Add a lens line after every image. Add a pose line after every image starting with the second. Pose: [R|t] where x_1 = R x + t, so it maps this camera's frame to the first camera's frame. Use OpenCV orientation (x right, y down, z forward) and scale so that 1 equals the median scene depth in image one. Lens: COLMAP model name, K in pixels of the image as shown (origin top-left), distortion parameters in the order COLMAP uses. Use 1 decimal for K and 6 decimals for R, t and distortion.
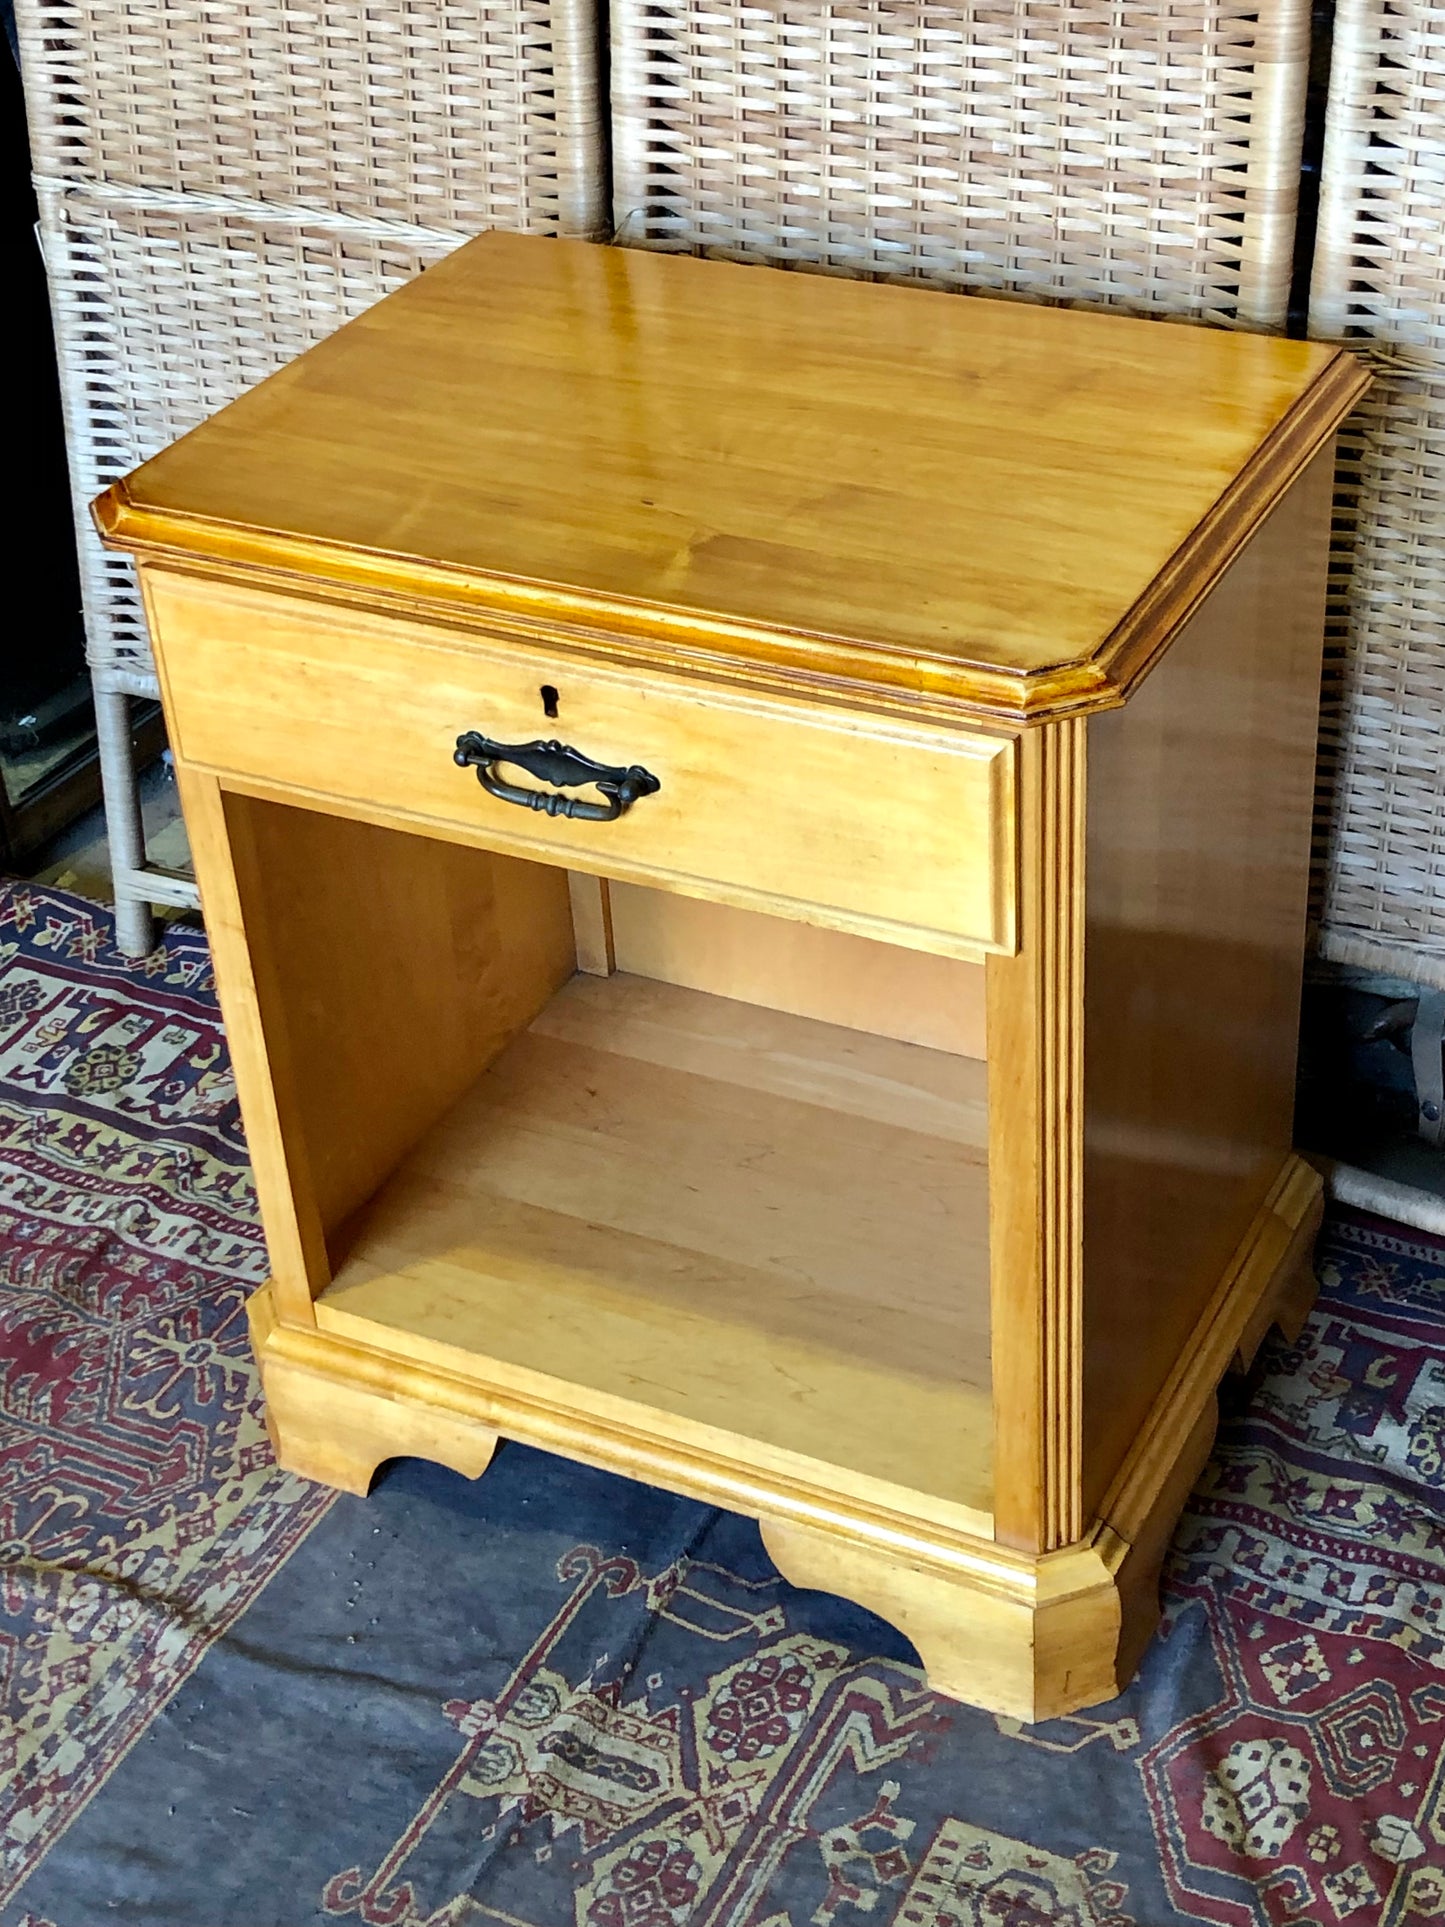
lens RADIAL K [[2977.6, 0, 760.9], [0, 2977.6, 912.0], [0, 0, 1]] dist [0.007966, 0.000000]
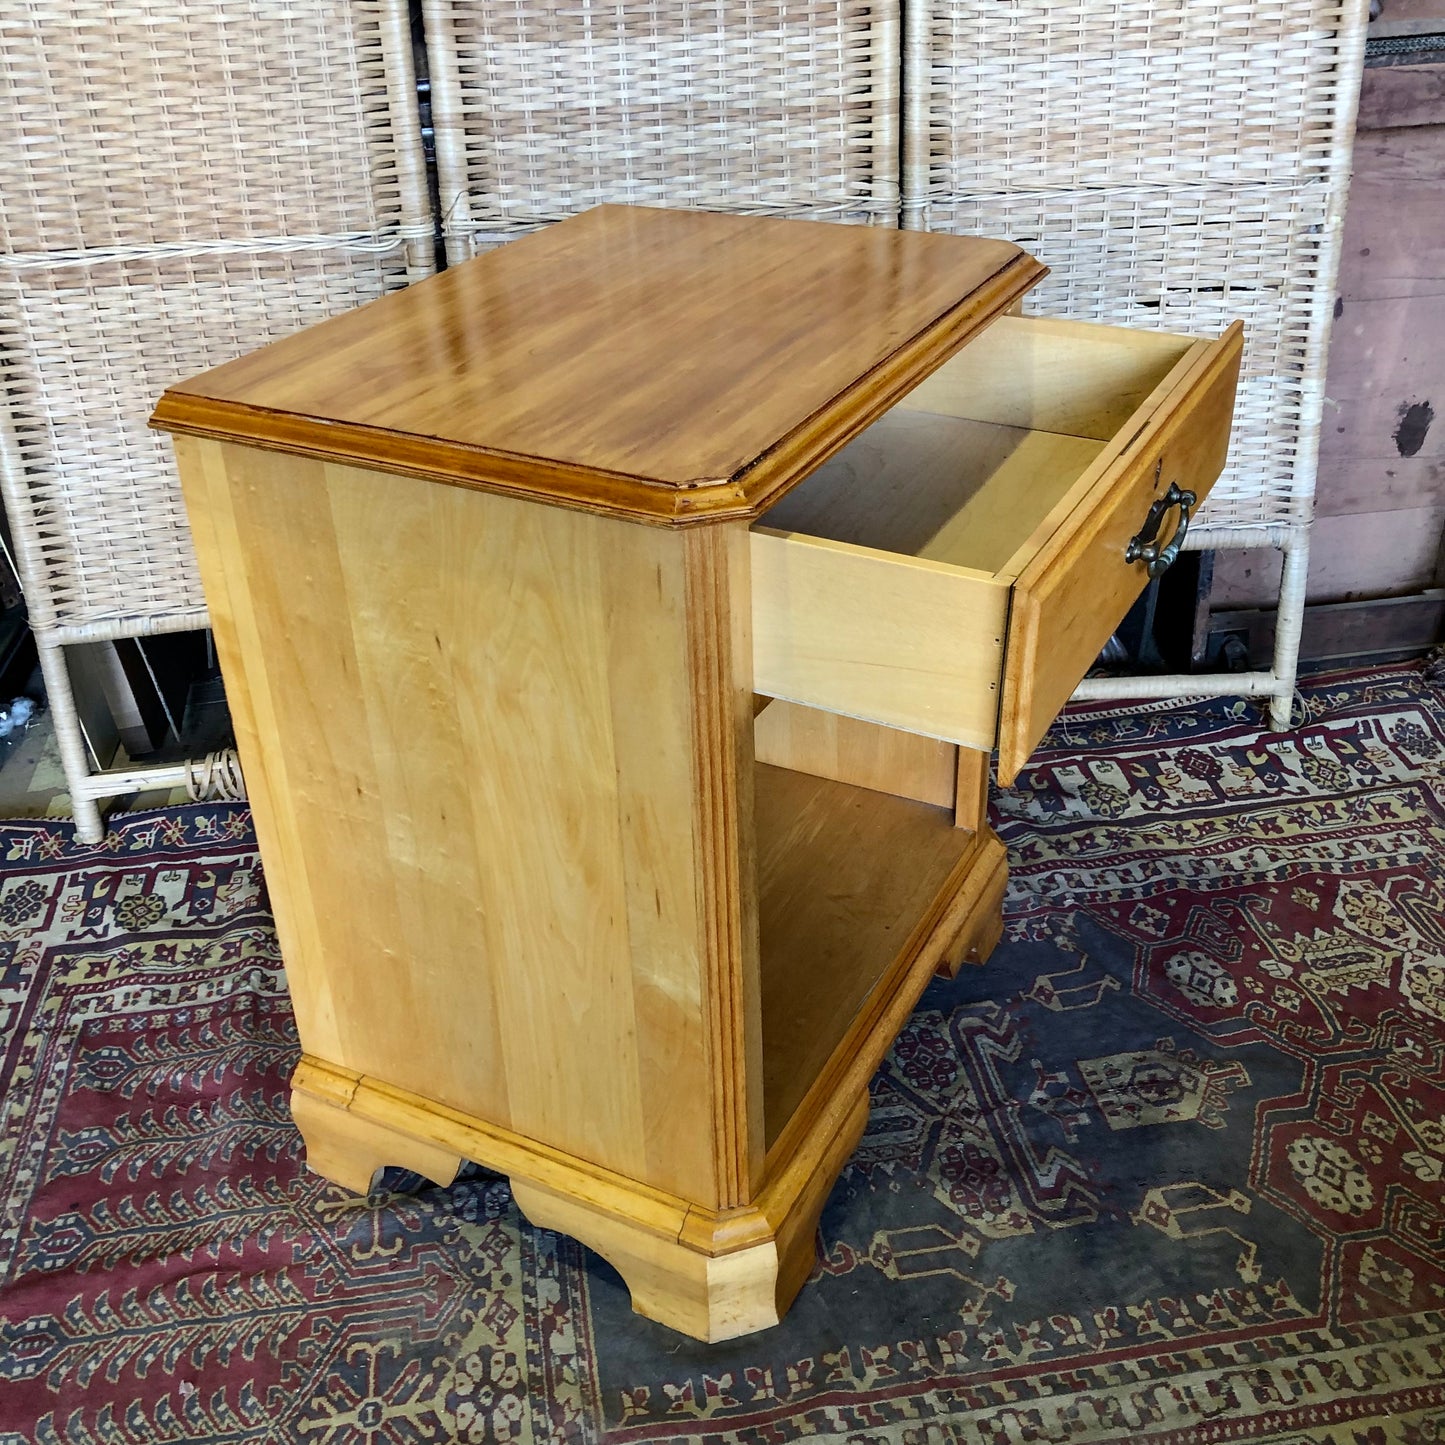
lens RADIAL K [[1596.1, 0, 713.0], [0, 1596.1, 701.1], [0, 0, 1]] dist [-0.000518, 0.000000]
pose [[0.818628, -0.264871, 0.509600, -0.436916], [0.307481, 0.951554, 0.000640, 0.051901], [-0.485081, 0.156168, 0.860411, 0.289510]]
